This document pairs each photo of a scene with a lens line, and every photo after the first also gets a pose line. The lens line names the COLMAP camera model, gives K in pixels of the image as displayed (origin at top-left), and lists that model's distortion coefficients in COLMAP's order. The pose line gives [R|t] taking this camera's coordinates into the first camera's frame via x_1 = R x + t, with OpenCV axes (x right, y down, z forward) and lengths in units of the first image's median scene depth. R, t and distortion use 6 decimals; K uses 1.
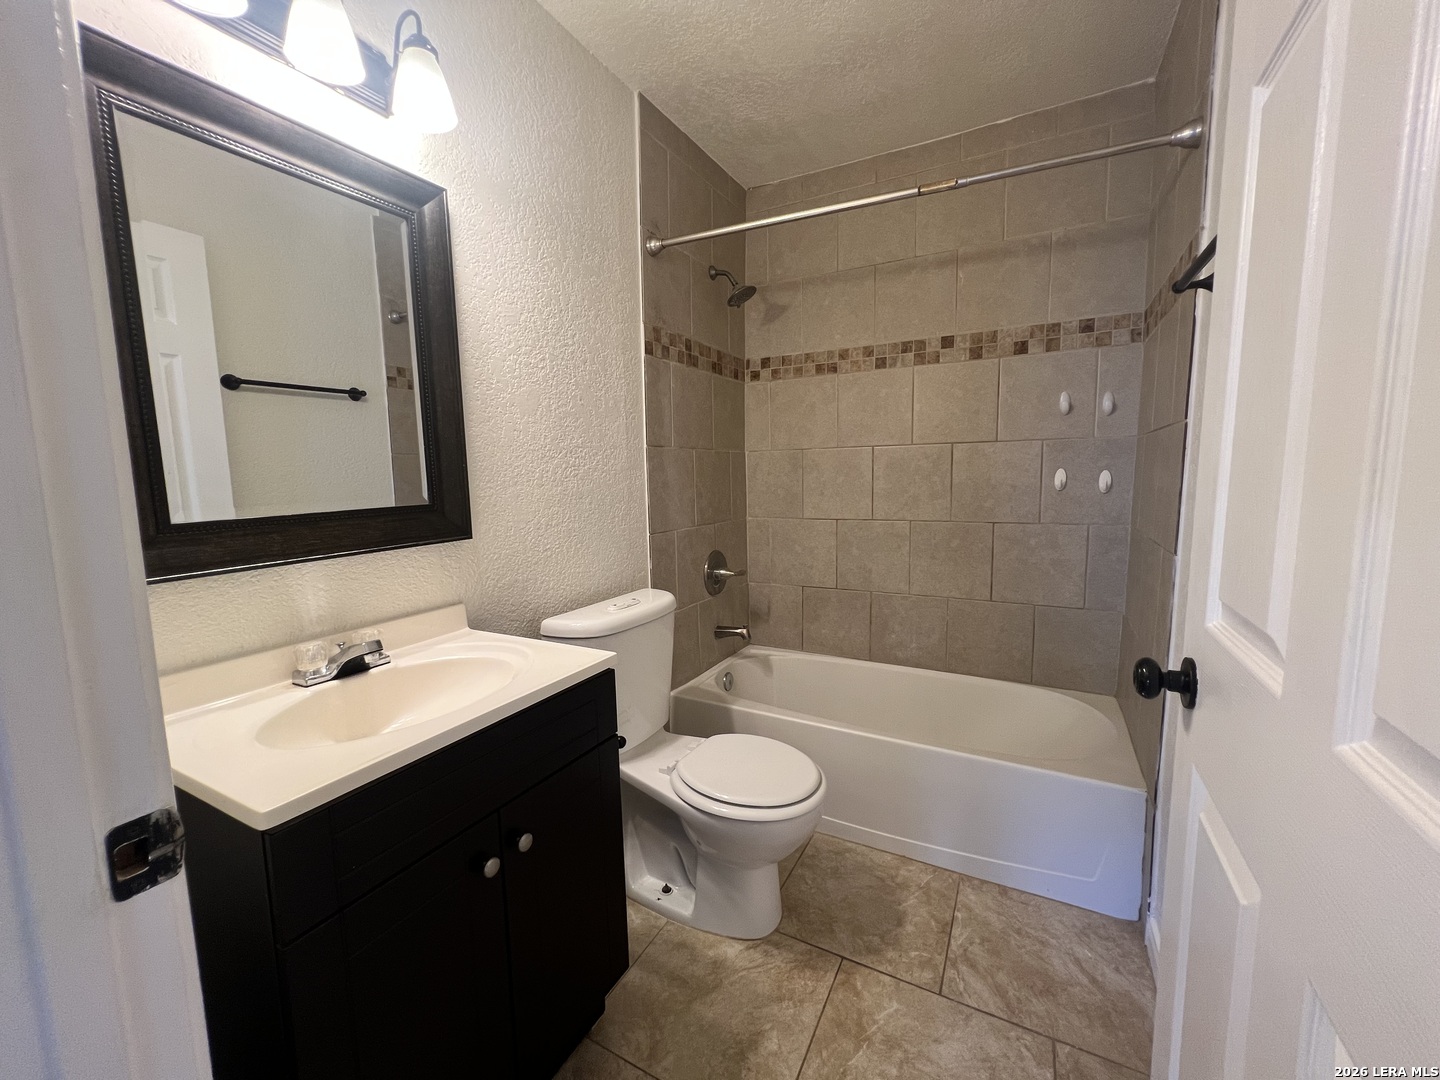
lens RADIAL K [[573.0, 0, 717.5], [0, 573.0, 538.2], [0, 0, 1]] dist [-0.007962, 0.000745]
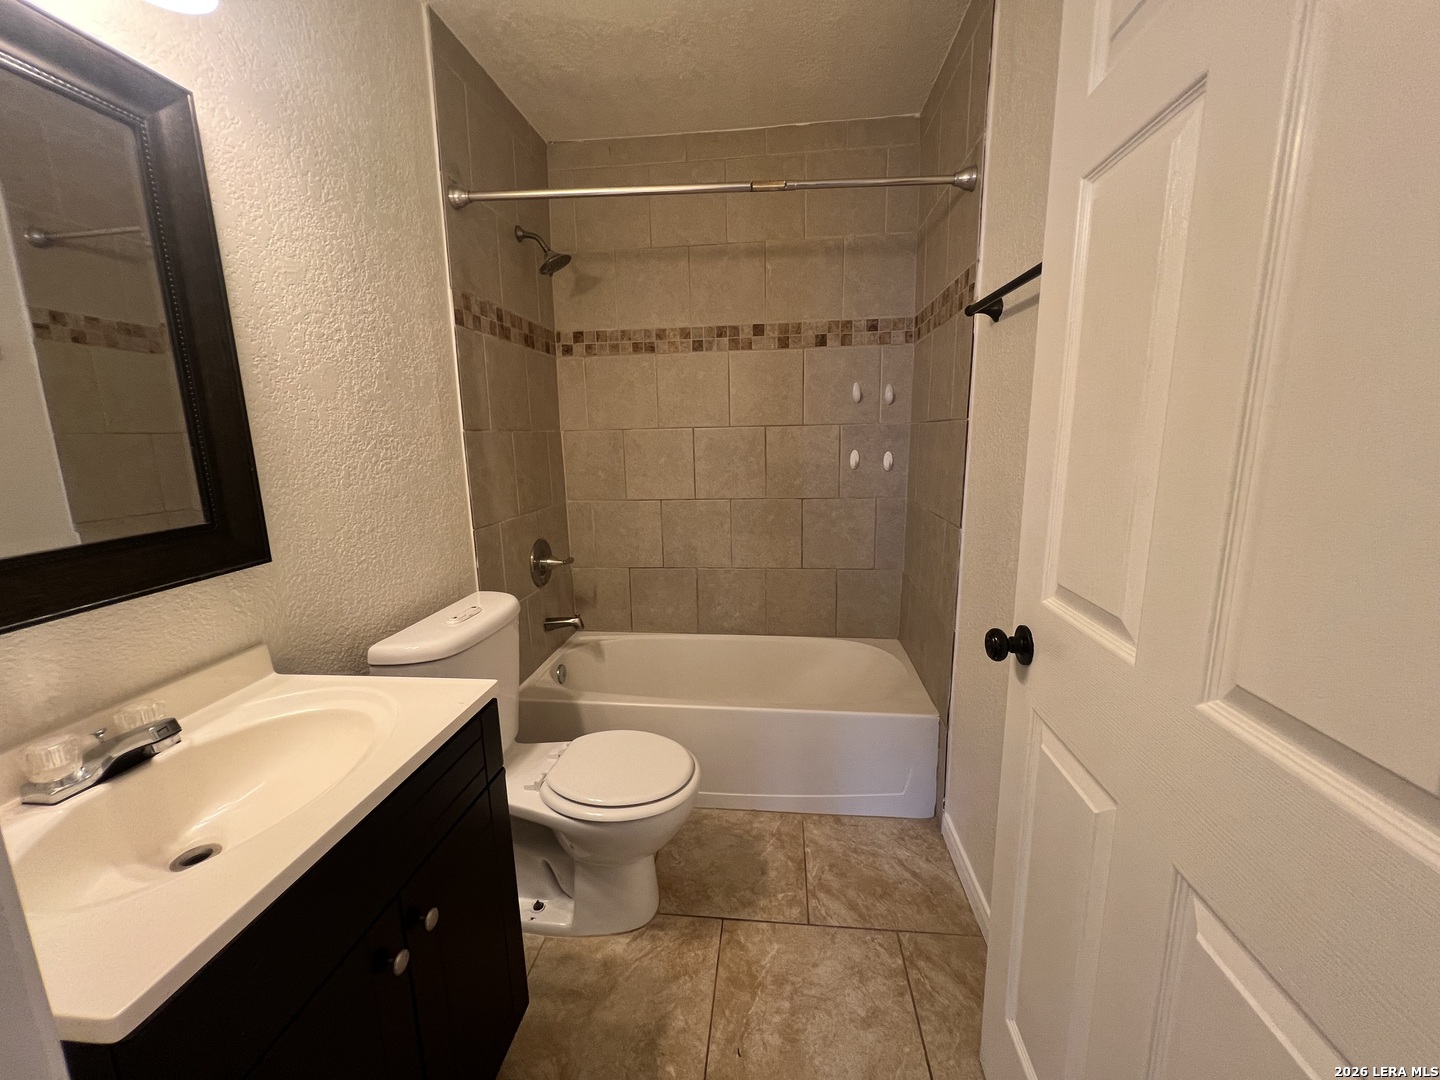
lens RADIAL K [[573.0, 0, 717.5], [0, 573.0, 538.2], [0, 0, 1]] dist [-0.007962, 0.000745]
pose [[0.925692, -0.068086, 0.372100, -0.108603], [0.045465, 0.996563, 0.069244, -0.041959], [-0.375536, -0.047181, 0.925606, 0.031958]]
